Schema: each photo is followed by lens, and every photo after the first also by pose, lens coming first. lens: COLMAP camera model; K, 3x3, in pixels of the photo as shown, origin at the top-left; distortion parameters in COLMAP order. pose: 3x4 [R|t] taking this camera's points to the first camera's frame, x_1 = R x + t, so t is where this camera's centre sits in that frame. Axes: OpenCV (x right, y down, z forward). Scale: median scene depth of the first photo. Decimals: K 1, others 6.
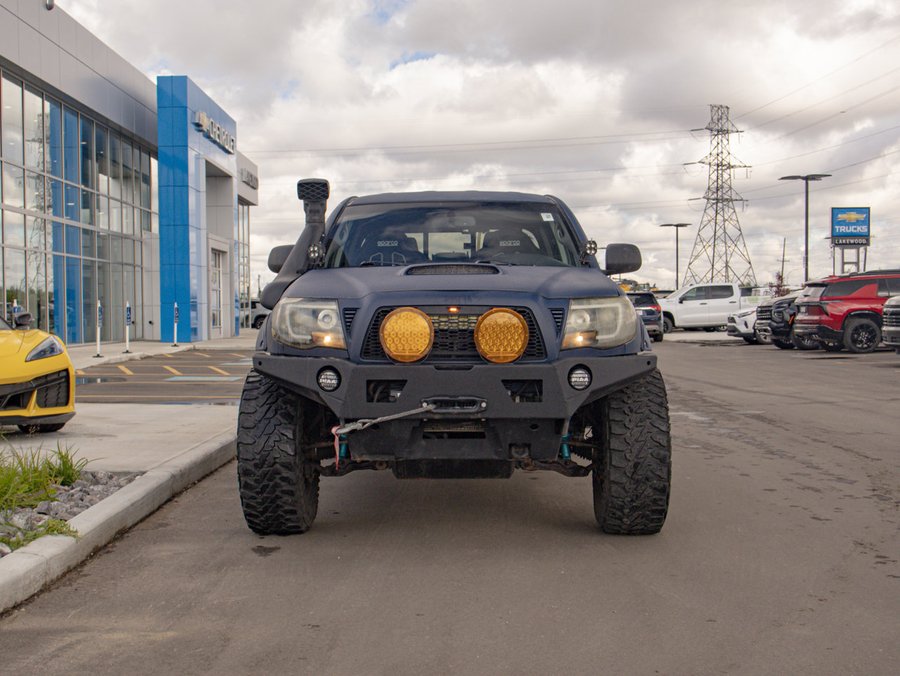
lens RADIAL K [[1355.0, 0, 450.0], [0, 1355.0, 338.0], [0, 0, 1]] dist [0.014641, 0.030015]
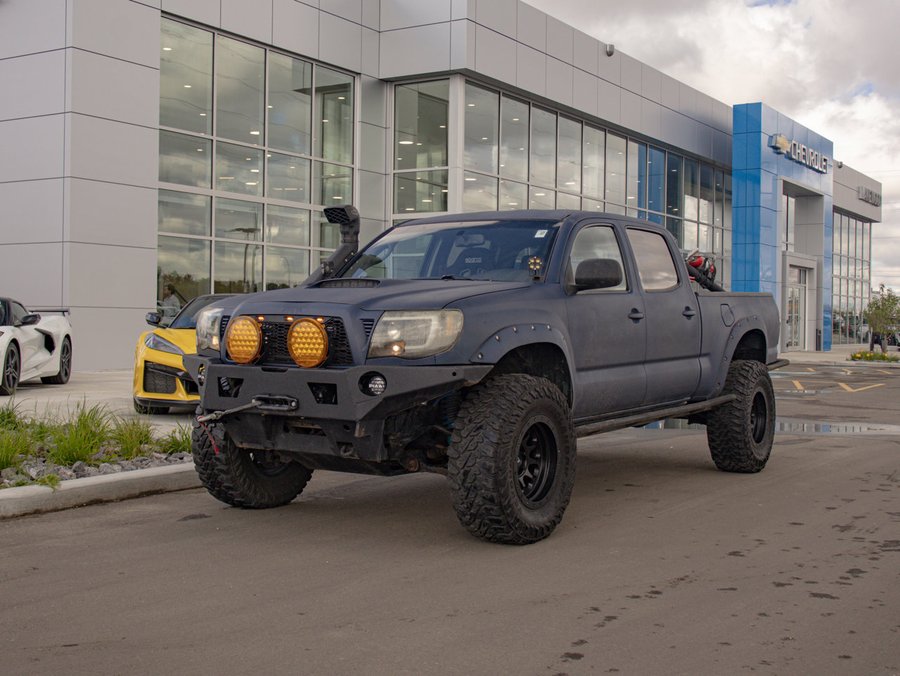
lens RADIAL K [[1271.5, 0, 450.0], [0, 1271.5, 338.0], [0, 0, 1]] dist [0.008815, 0.007179]
pose [[0.830923, 0.027470, -0.555708, 0.698751], [-0.032654, 0.999467, 0.000580, -0.009810], [0.555428, 0.017665, 0.831377, 0.195541]]
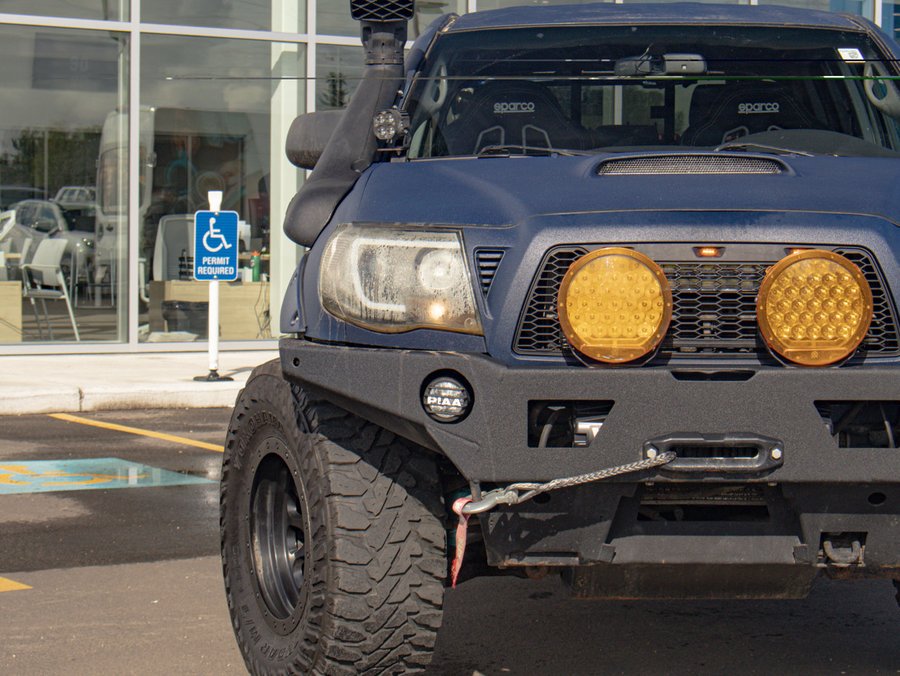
lens RADIAL K [[2375.5, 0, 450.0], [0, 2375.5, 338.0], [0, 0, 1]] dist [-0.088043, -0.302064]
pose [[0.999742, 0.003522, -0.022428, -0.069004], [-0.002845, 0.999542, 0.030114, -0.015315], [0.022524, -0.030043, 0.999295, 0.168634]]
